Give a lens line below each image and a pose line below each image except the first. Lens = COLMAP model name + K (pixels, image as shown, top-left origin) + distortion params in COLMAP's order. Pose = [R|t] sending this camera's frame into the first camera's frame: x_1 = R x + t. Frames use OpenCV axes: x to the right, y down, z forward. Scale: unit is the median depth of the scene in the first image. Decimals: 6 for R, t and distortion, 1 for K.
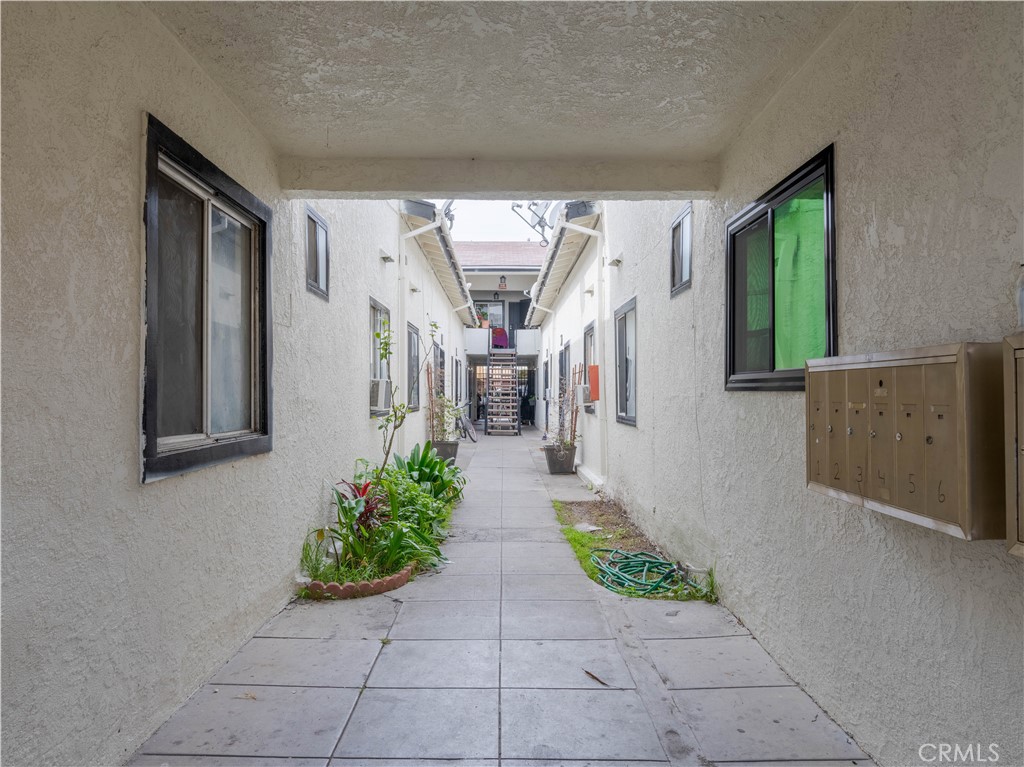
lens RADIAL K [[926.2, 0, 510.4], [0, 926.2, 392.1], [0, 0, 1]] dist [-0.000990, 0.000650]
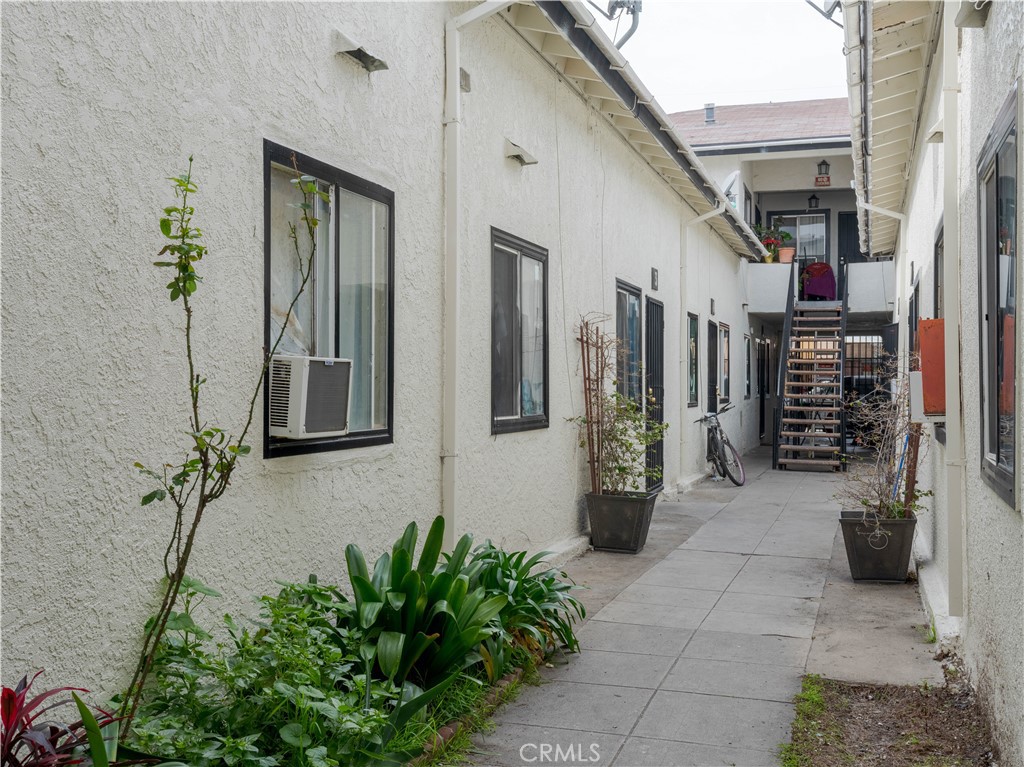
lens RADIAL K [[1251.9, 0, 512.0], [0, 1251.9, 383.5], [0, 0, 1]] dist [0.106414, 0.017154]
pose [[0.944525, 0.006202, -0.328382, 0.102892], [-0.005240, 0.999979, 0.003814, -0.004805], [0.328399, -0.001881, 0.944537, 0.471479]]
